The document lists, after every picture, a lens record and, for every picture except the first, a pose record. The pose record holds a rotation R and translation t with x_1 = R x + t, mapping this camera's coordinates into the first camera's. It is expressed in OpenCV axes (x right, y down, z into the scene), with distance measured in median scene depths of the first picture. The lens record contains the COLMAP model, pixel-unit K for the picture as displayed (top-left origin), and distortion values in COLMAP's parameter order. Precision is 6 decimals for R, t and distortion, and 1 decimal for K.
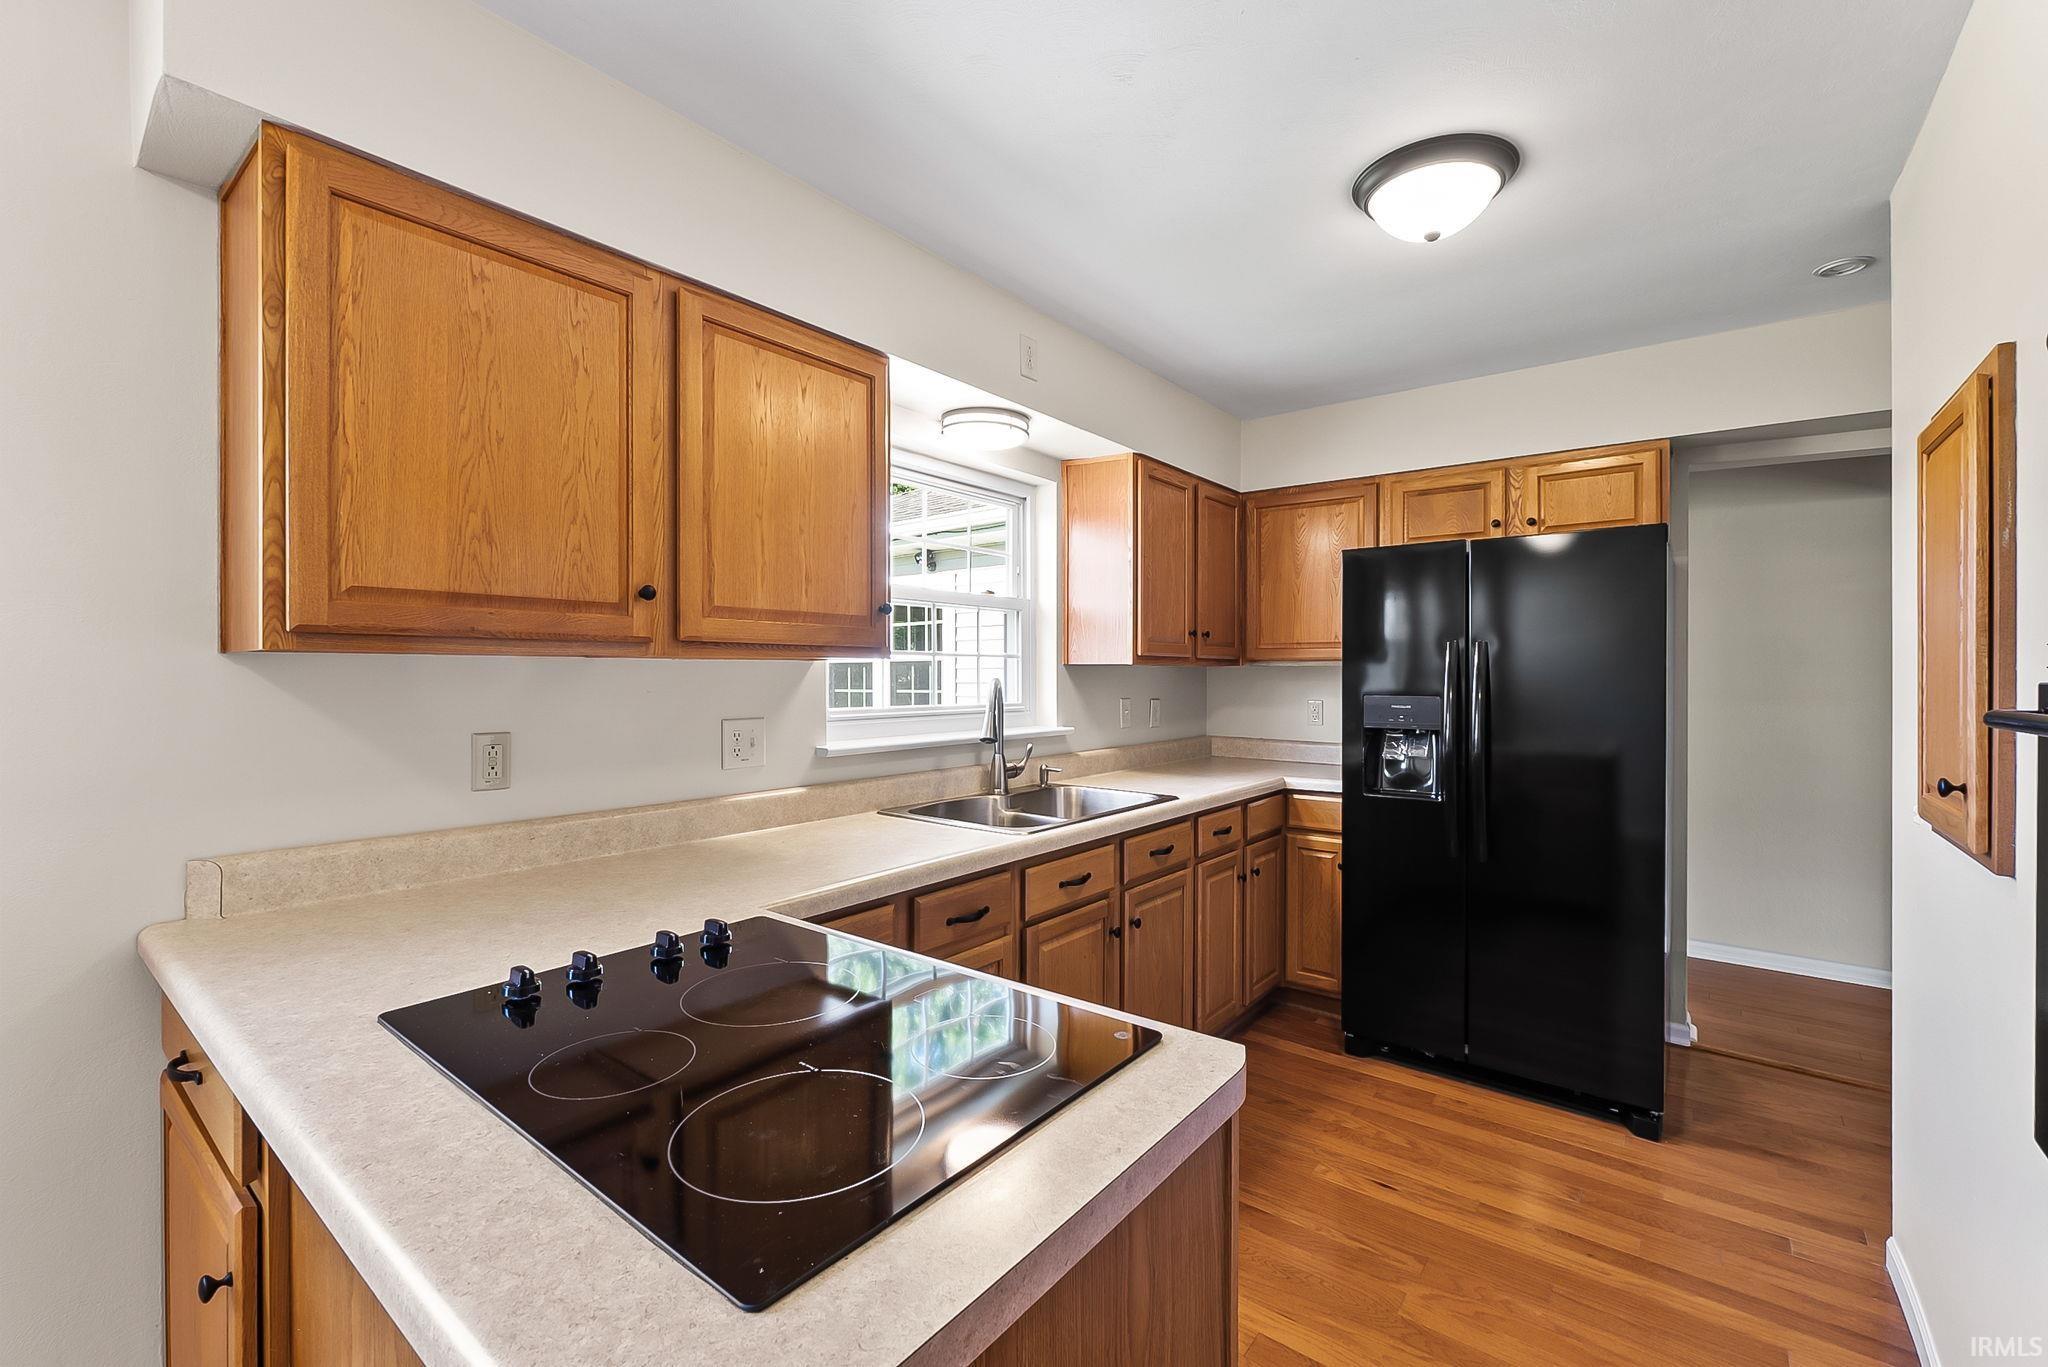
lens RADIAL K [[864.3, 0, 1023.1], [0, 864.3, 673.0], [0, 0, 1]] dist [-0.003879, -0.000610]
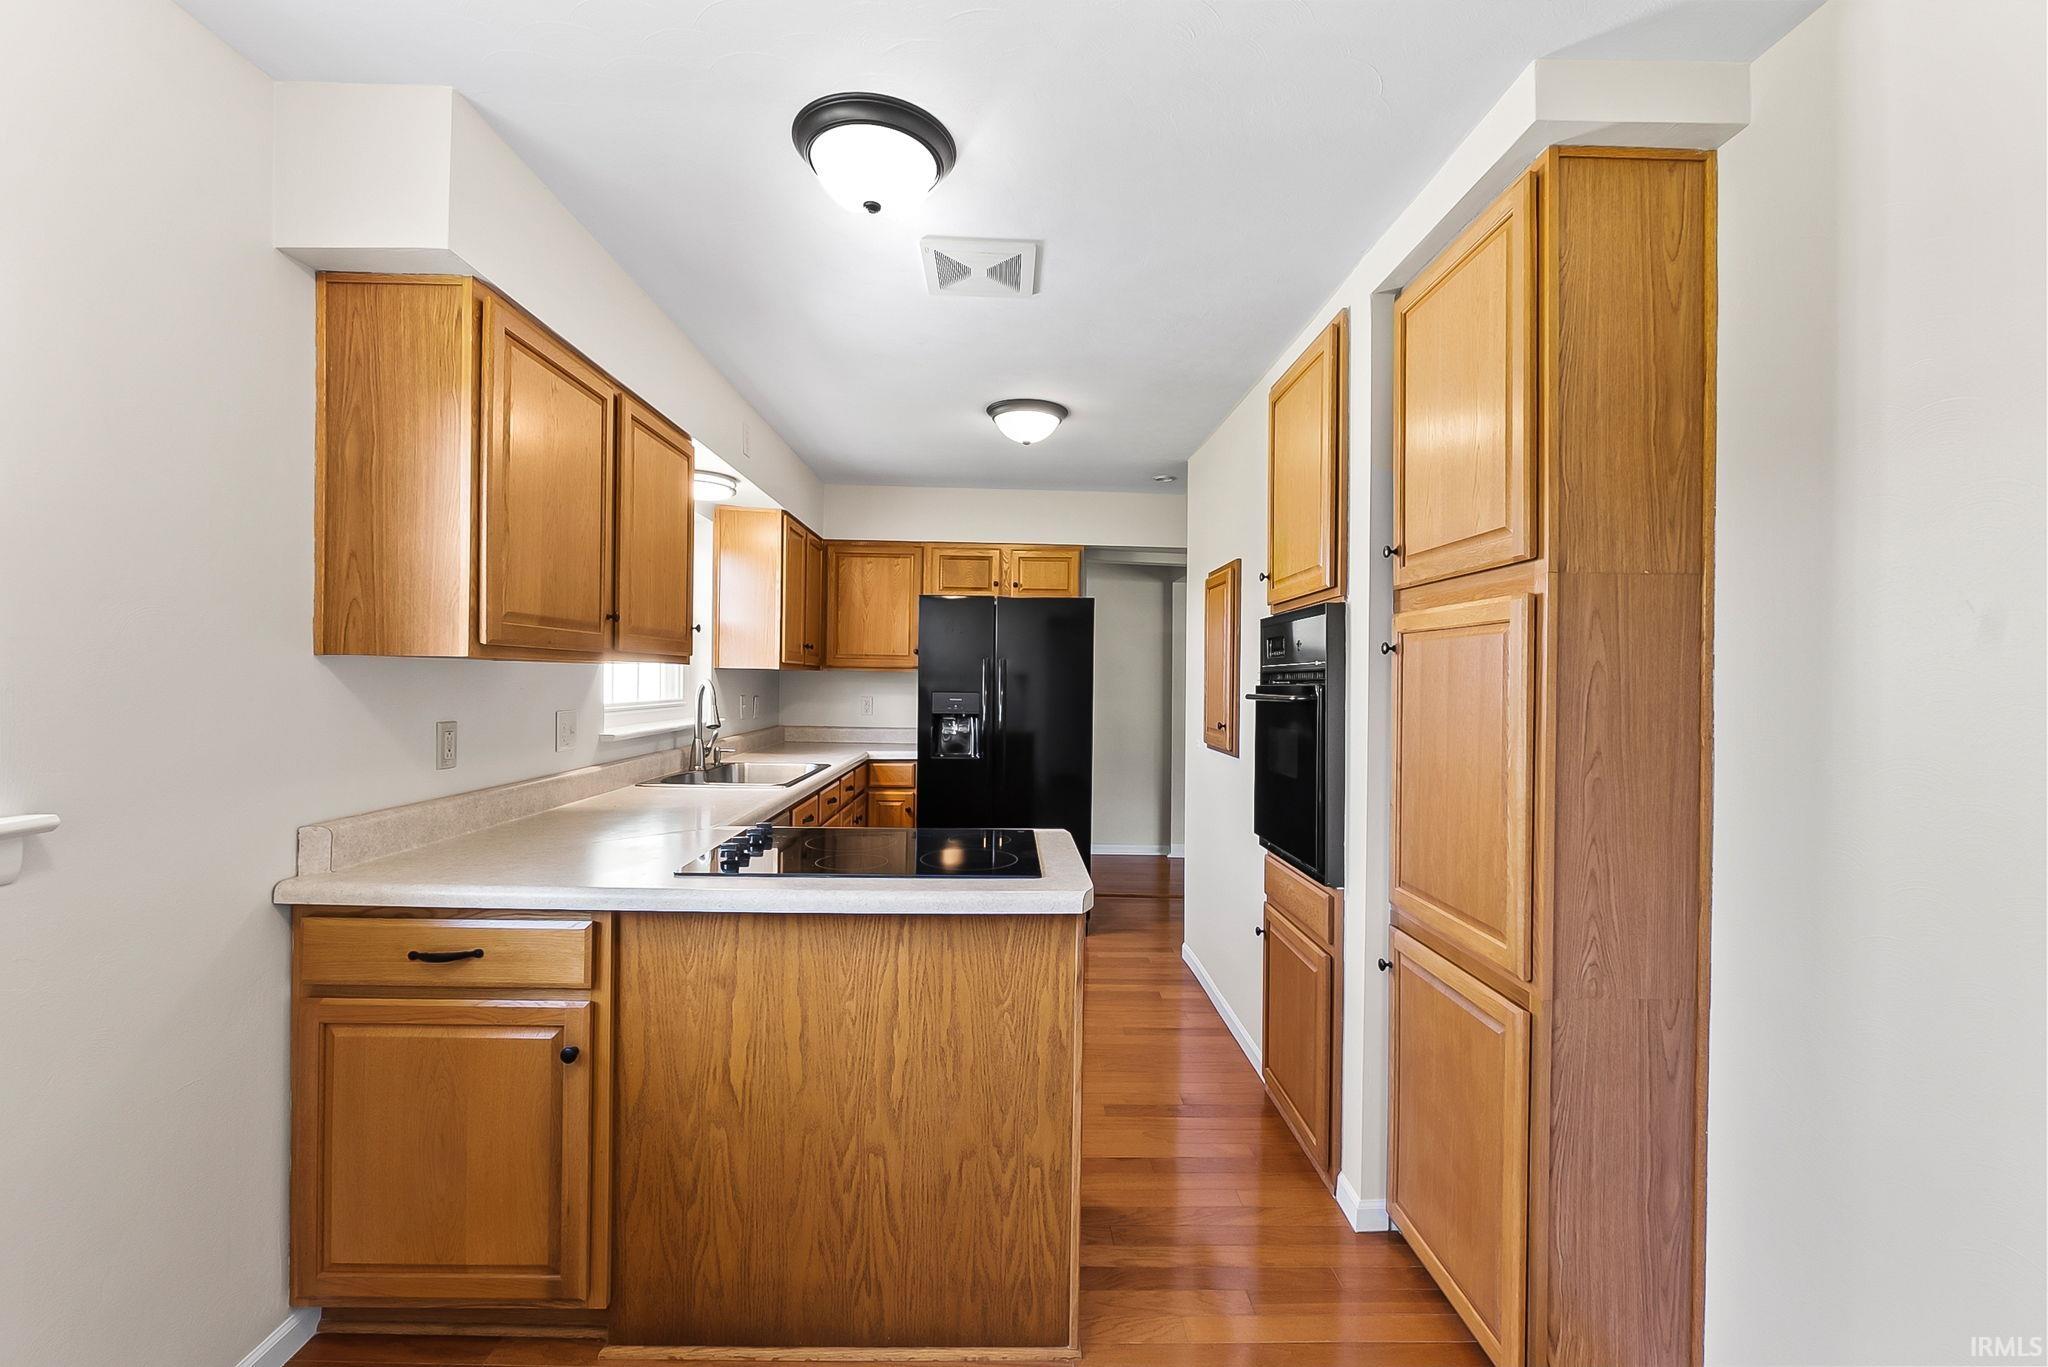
lens RADIAL K [[864.3, 0, 1023.1], [0, 864.3, 673.0], [0, 0, 1]] dist [-0.003879, -0.000610]
pose [[0.770654, 0.012855, 0.637124, -0.479776], [-0.012249, 0.999911, -0.005359, -0.002032], [-0.637136, -0.003674, 0.770743, -0.287818]]
